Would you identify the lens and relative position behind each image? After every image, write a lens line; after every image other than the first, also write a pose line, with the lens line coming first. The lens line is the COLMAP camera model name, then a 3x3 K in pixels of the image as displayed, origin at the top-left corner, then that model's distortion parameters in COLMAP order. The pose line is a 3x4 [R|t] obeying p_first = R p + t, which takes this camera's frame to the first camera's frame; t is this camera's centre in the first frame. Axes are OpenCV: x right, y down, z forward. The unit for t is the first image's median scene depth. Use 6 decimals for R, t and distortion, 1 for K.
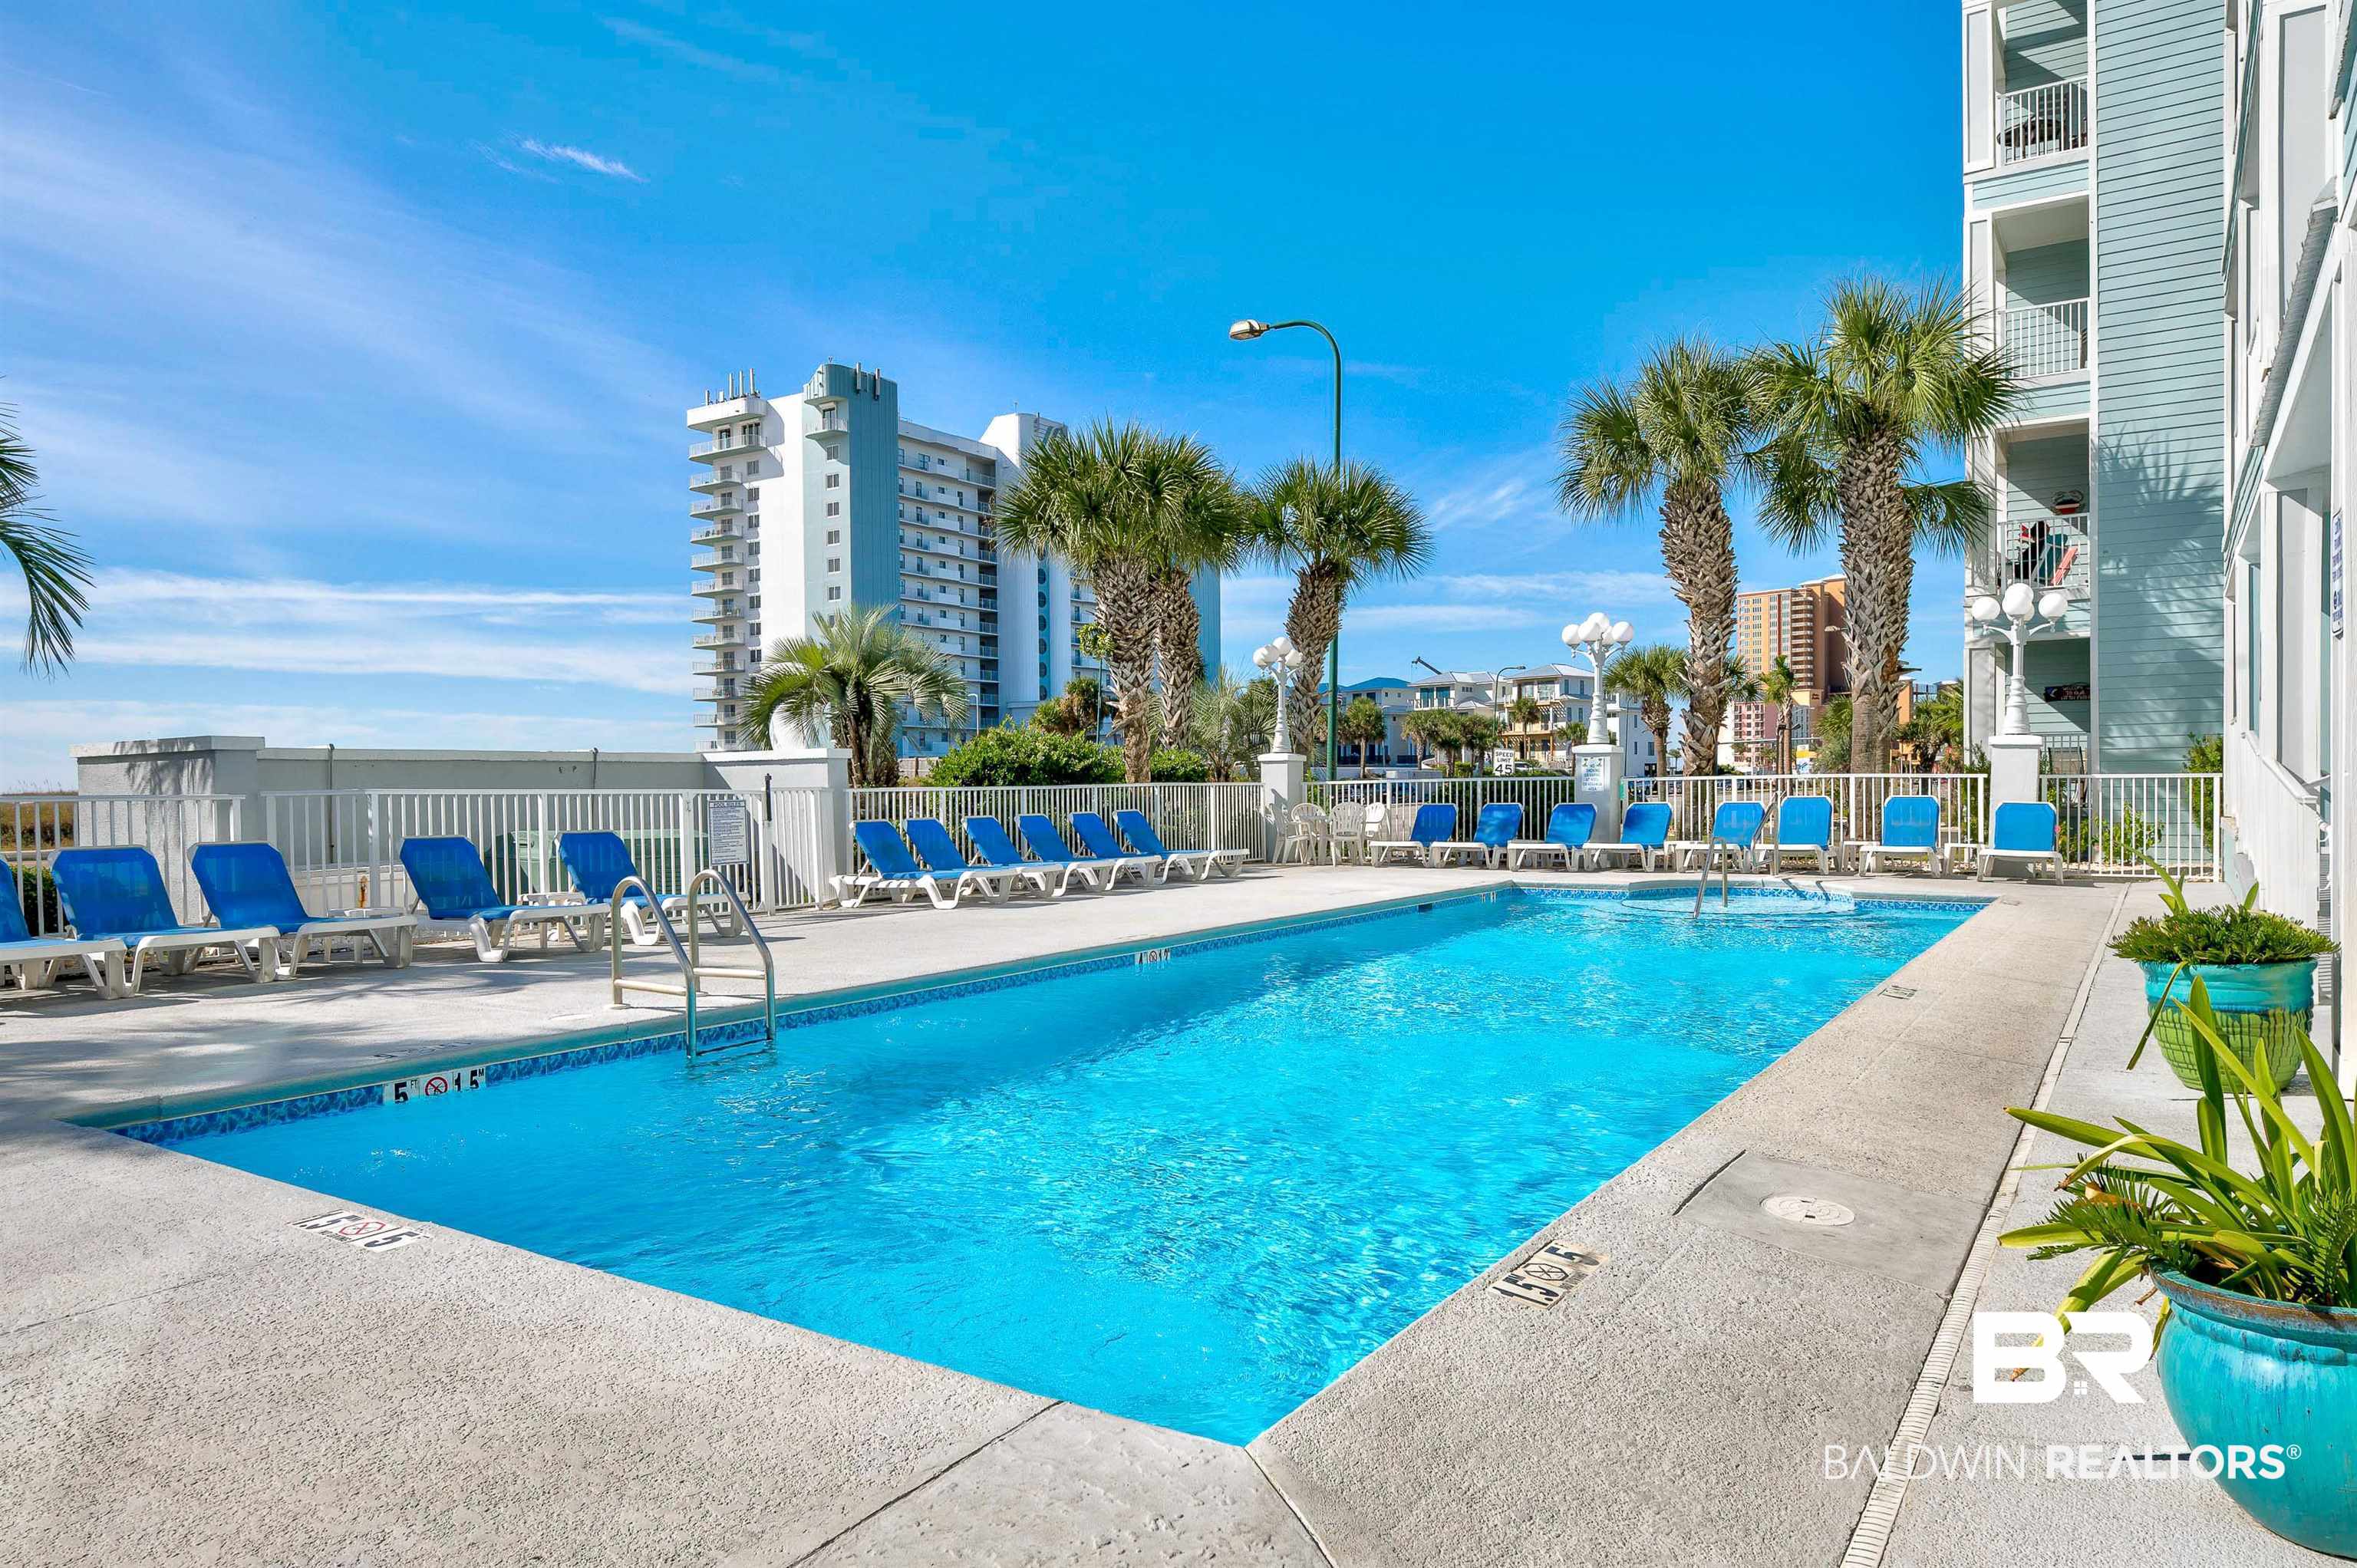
lens RADIAL K [[1493.4, 0, 1184.5], [0, 1493.4, 796.9], [0, 0, 1]] dist [0.000666, -0.002573]
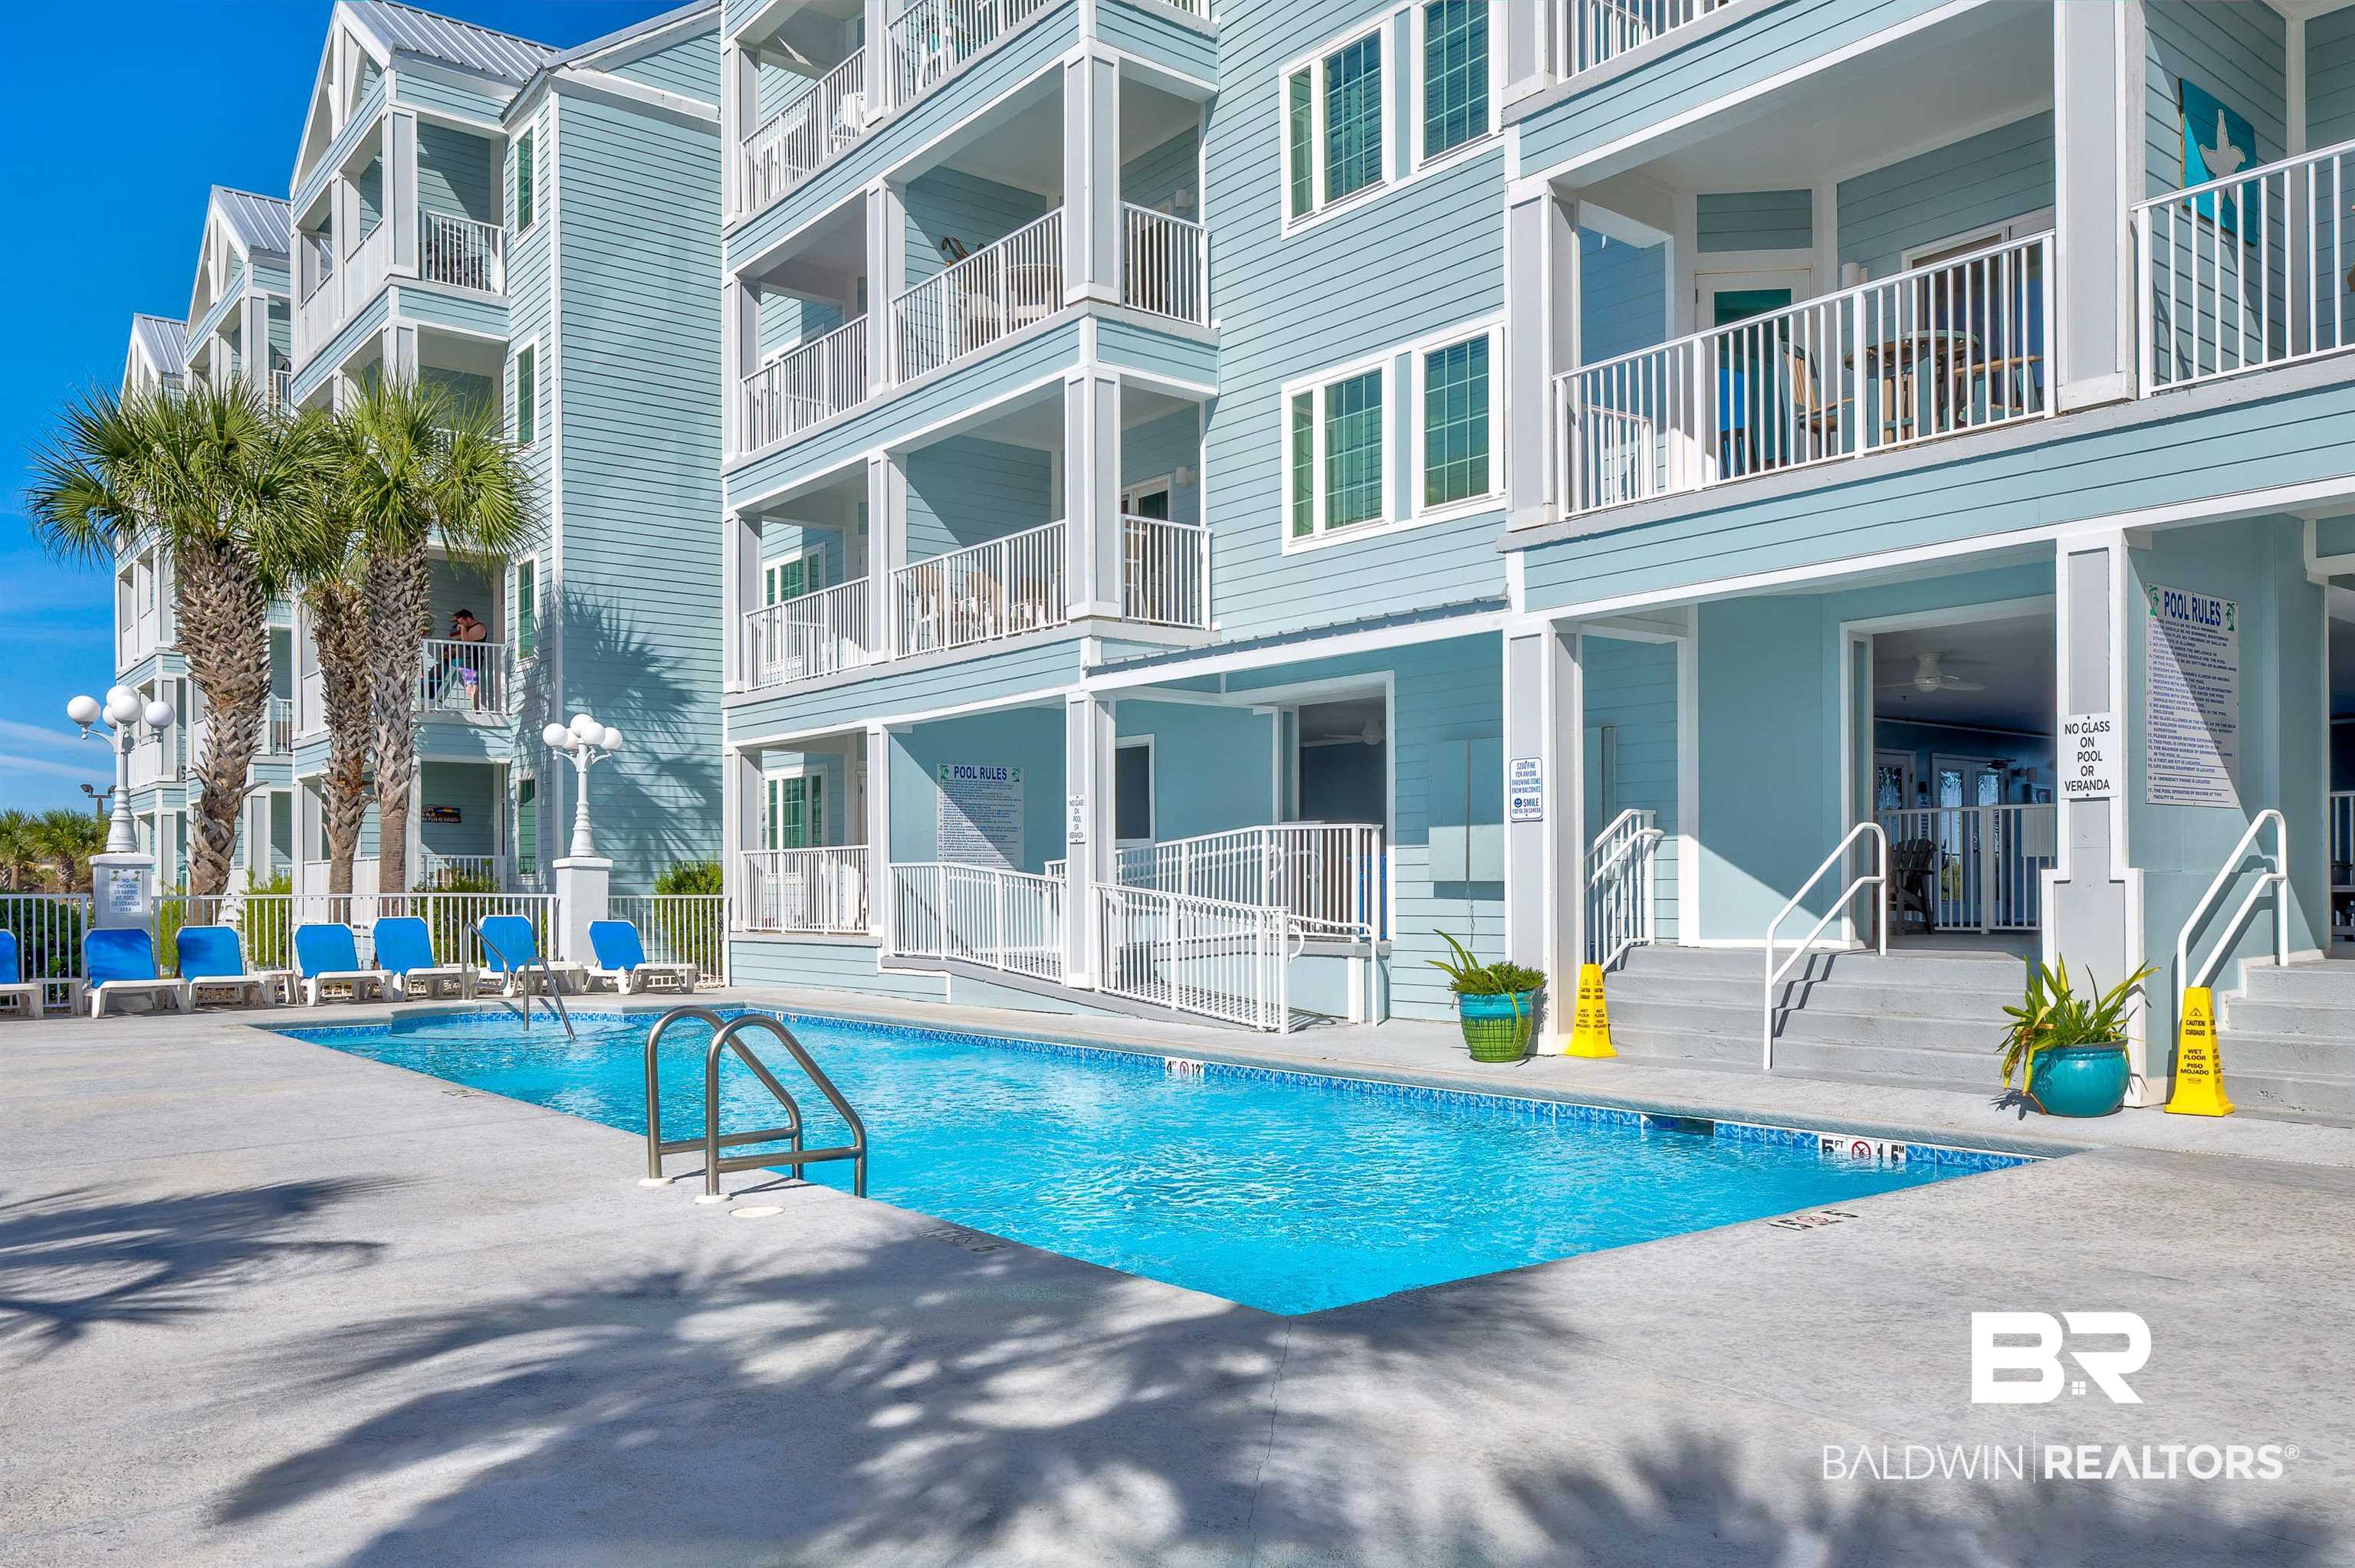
lens RADIAL K [[1734.4, 0, 1150.4], [0, 1734.4, 883.1], [0, 0, 1]] dist [-0.006332, -0.001073]
pose [[0.309762, 0.012752, 0.950729, -0.431615], [0.010797, 0.999798, -0.016928, 0.001629], [-0.950753, 0.015509, 0.309562, 0.213277]]
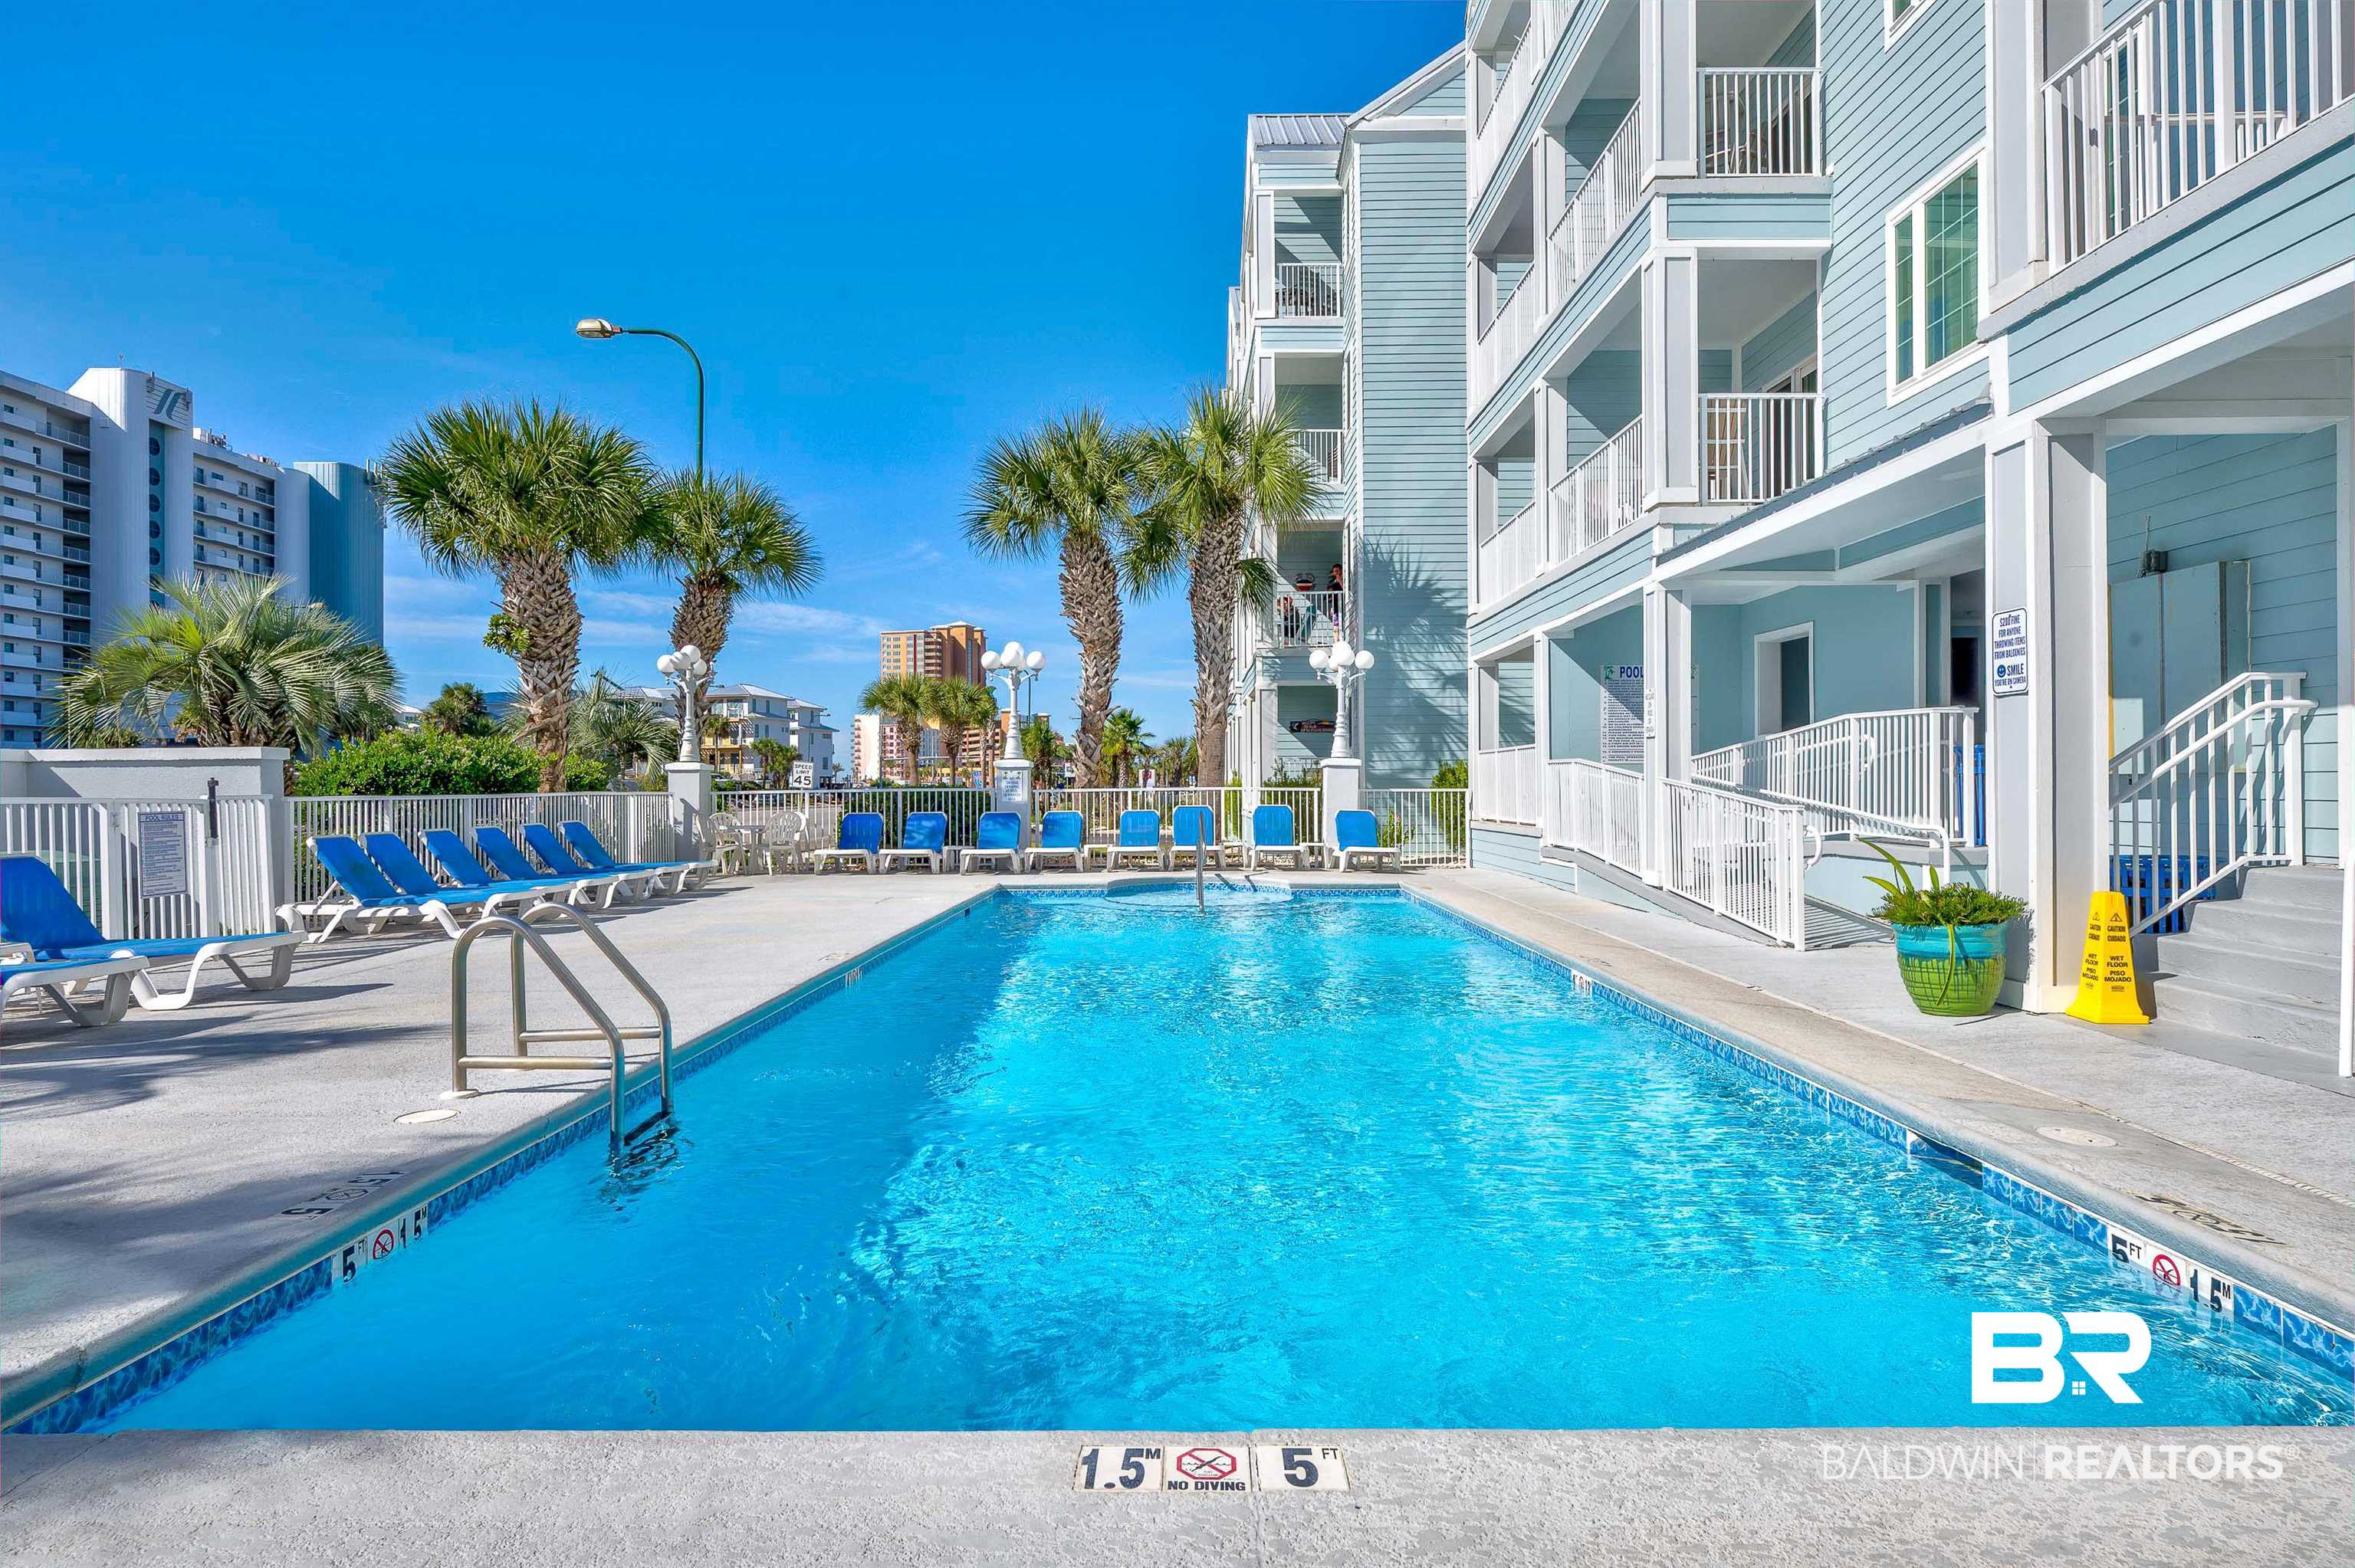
lens RADIAL K [[1337.0, 0, 1172.8], [0, 1337.0, 773.7], [0, 0, 1]] dist [-0.003397, -0.000715]
pose [[0.834427, 0.012369, 0.550980, -0.180409], [0.001056, 0.999710, -0.024042, -0.000292], [-0.551118, 0.020643, 0.834172, 0.103099]]
